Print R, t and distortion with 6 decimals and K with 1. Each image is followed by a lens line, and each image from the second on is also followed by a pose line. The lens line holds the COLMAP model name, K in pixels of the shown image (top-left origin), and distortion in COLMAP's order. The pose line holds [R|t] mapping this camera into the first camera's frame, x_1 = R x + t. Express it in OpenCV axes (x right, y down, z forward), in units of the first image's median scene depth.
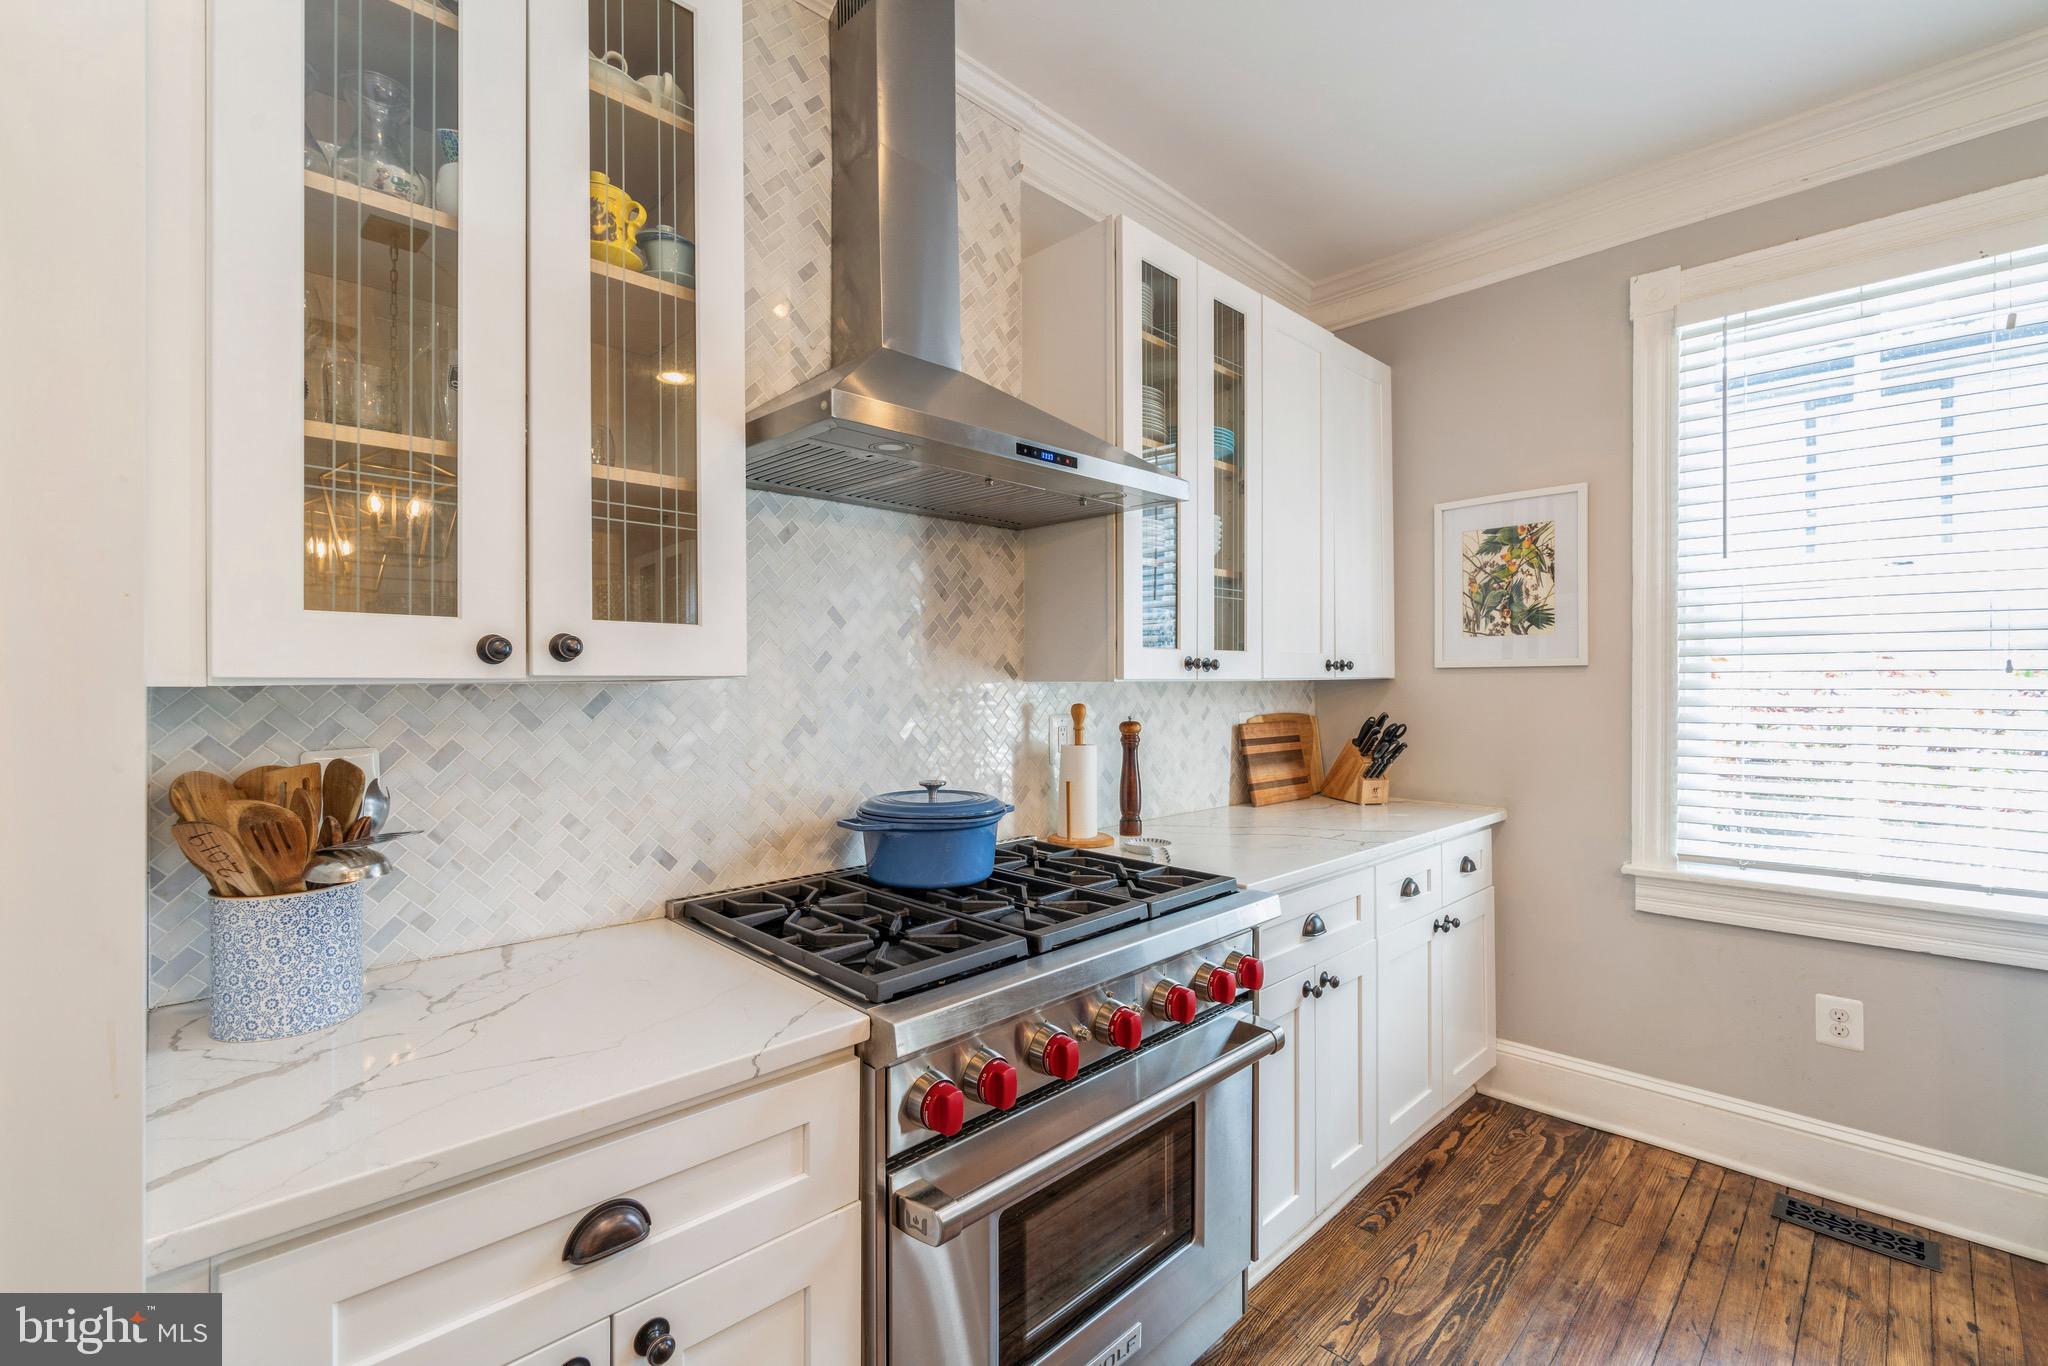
lens RADIAL K [[886.7, 0, 1024.0], [0, 886.7, 683.0], [0, 0, 1]] dist [-0.001623, 0.000552]
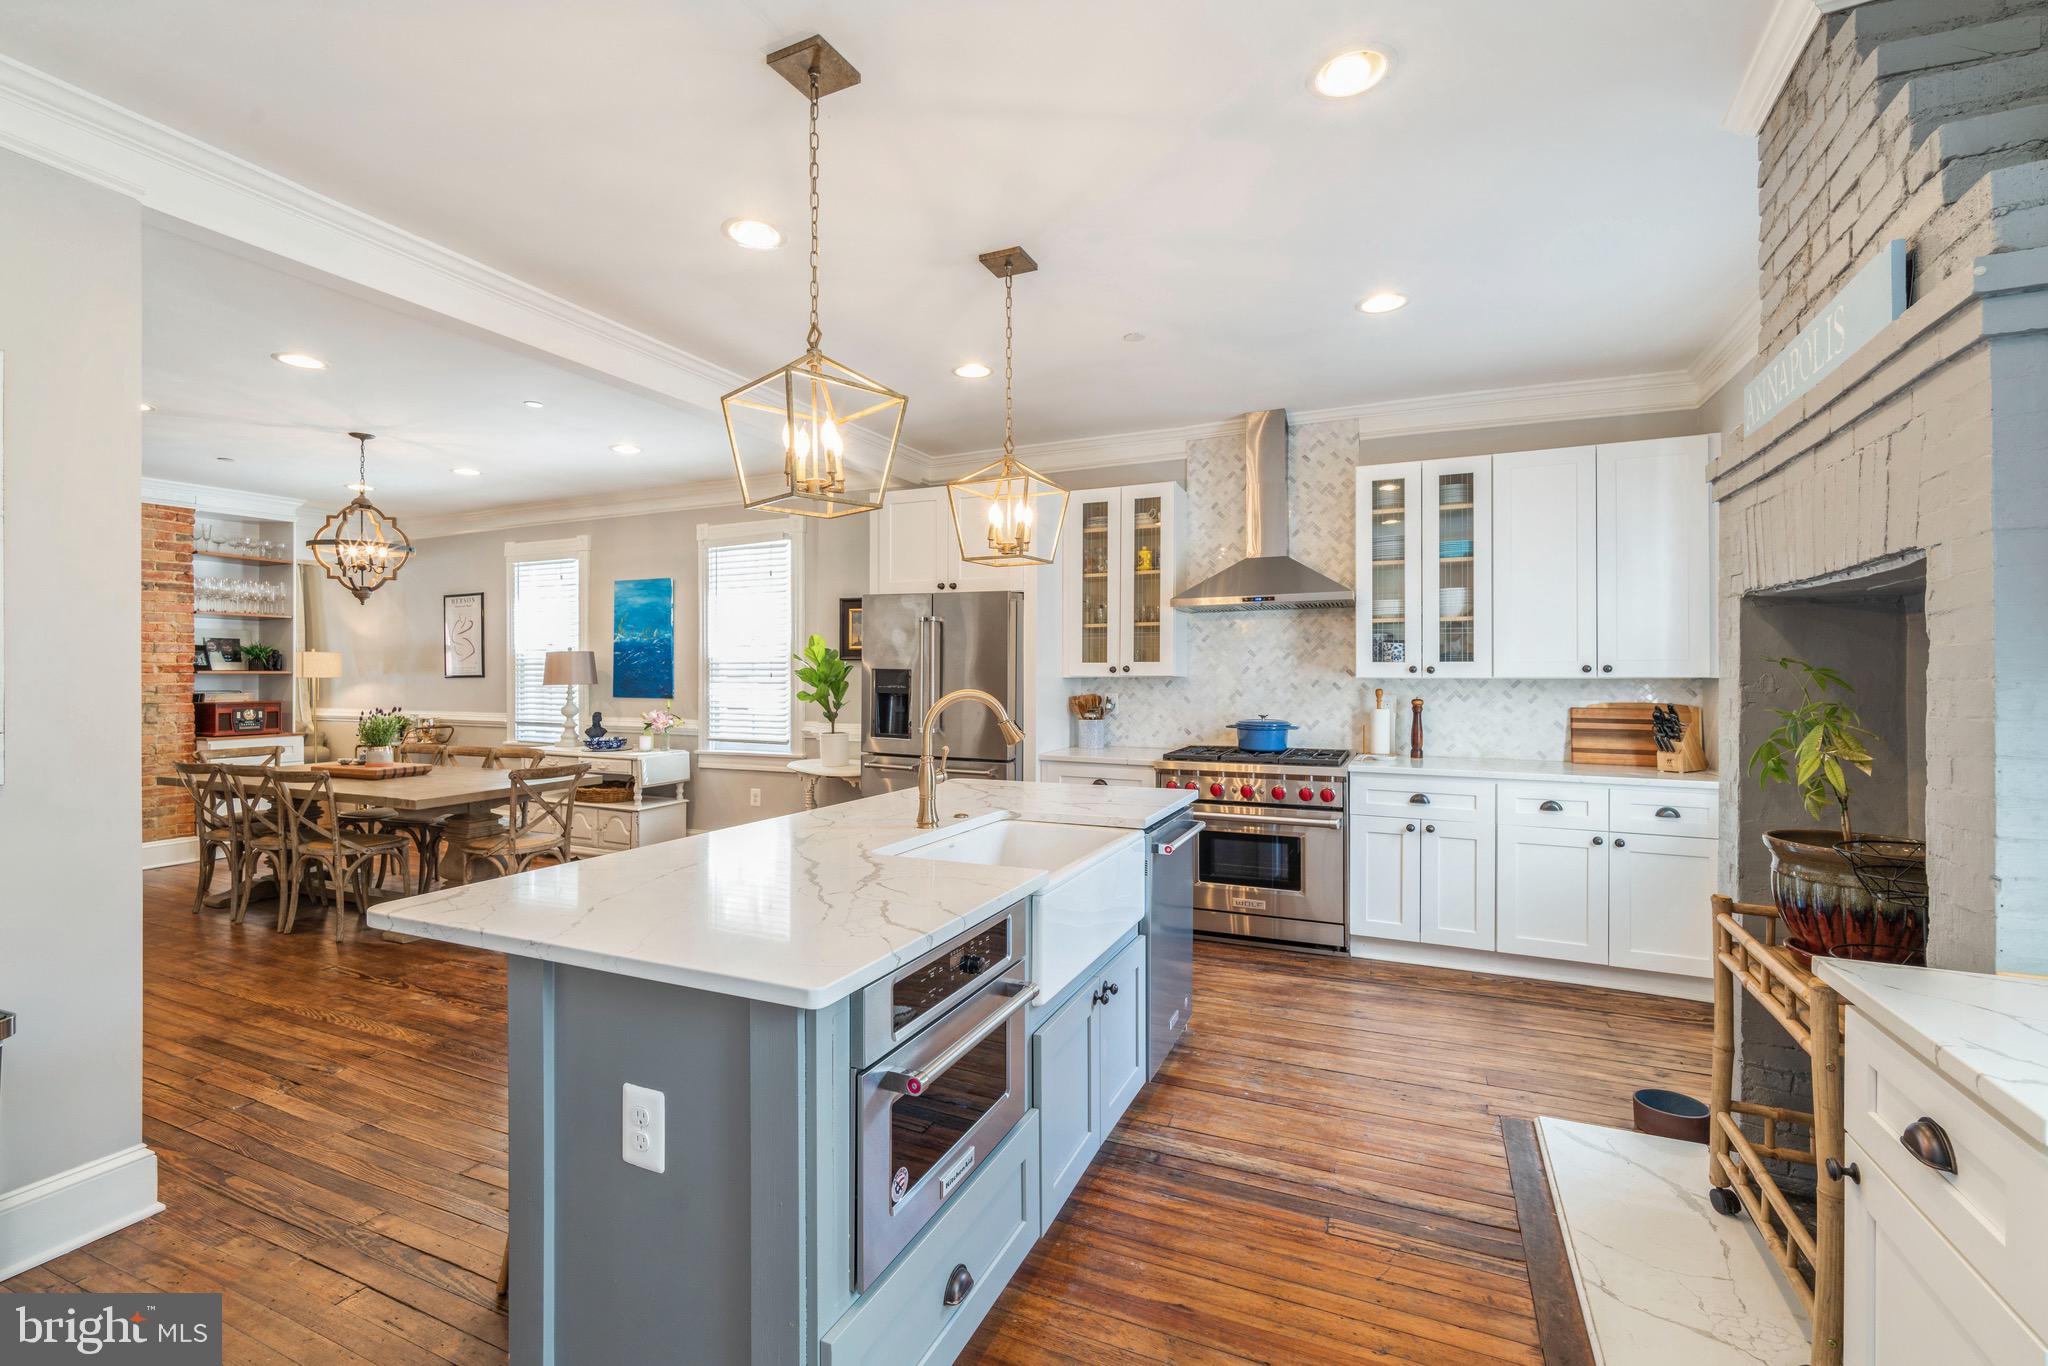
lens RADIAL K [[886.6, 0, 1010.3], [0, 886.6, 671.9], [0, 0, 1]] dist [-0.001369, -0.000116]
pose [[0.354728, 0.001768, -0.934968, 1.702666], [-0.004196, 0.999991, 0.000299, -0.013184], [0.934960, 0.003817, 0.354732, -0.536375]]
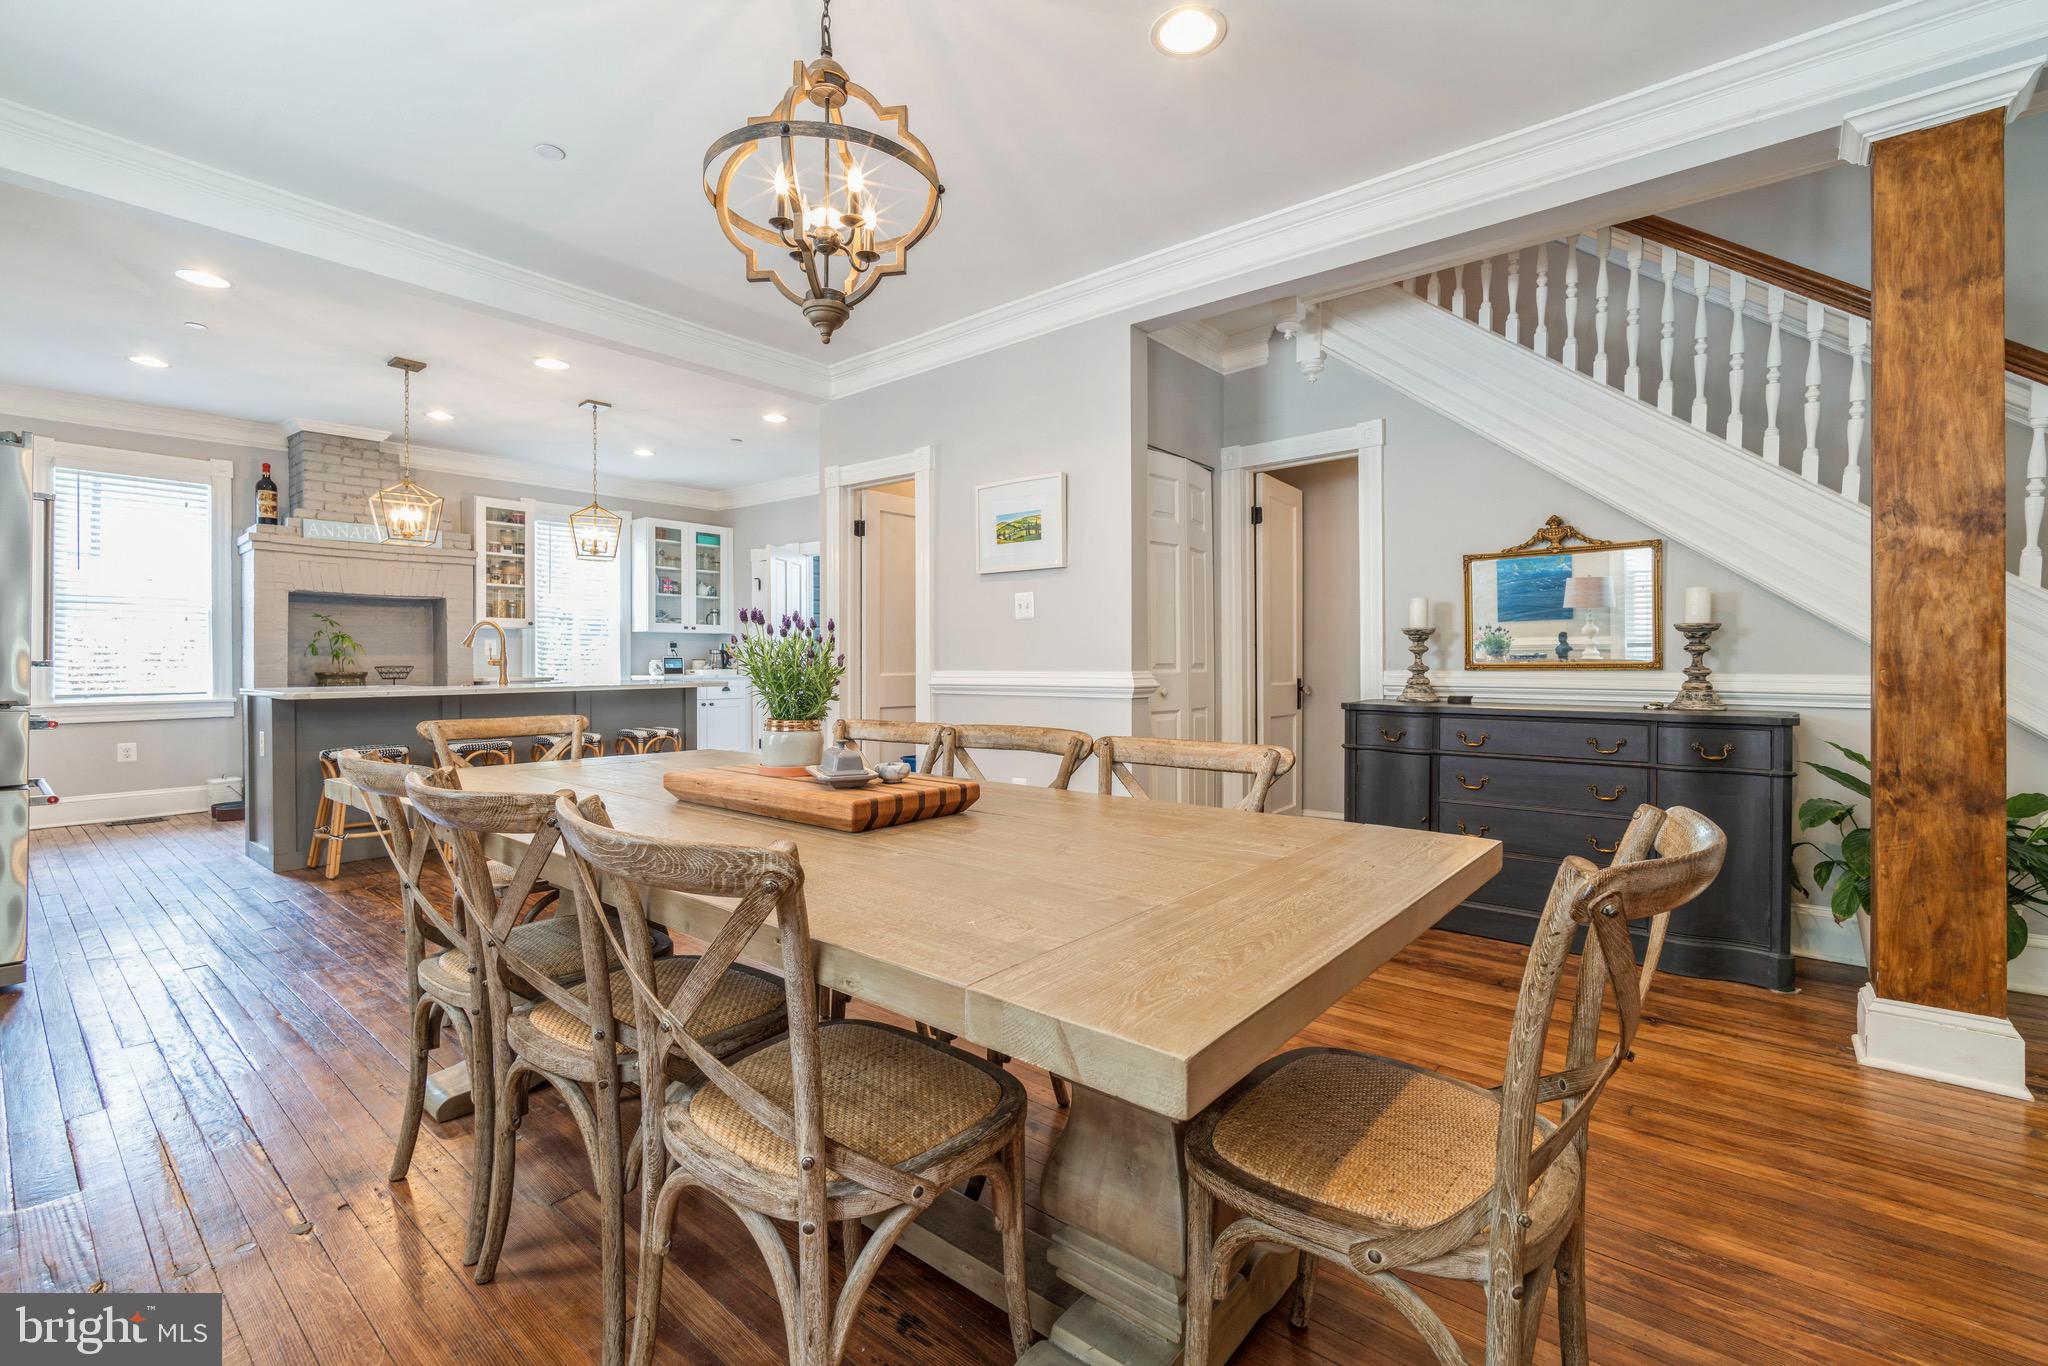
lens RADIAL K [[889.9, 0, 1020.2], [0, 889.9, 660.9], [0, 0, 1]] dist [-0.002876, 0.000190]
pose [[-0.094162, 0.003439, 0.995551, -1.967073], [0.007057, 0.999971, -0.002786, 0.139555], [-0.995532, 0.006763, -0.094184, -1.402287]]
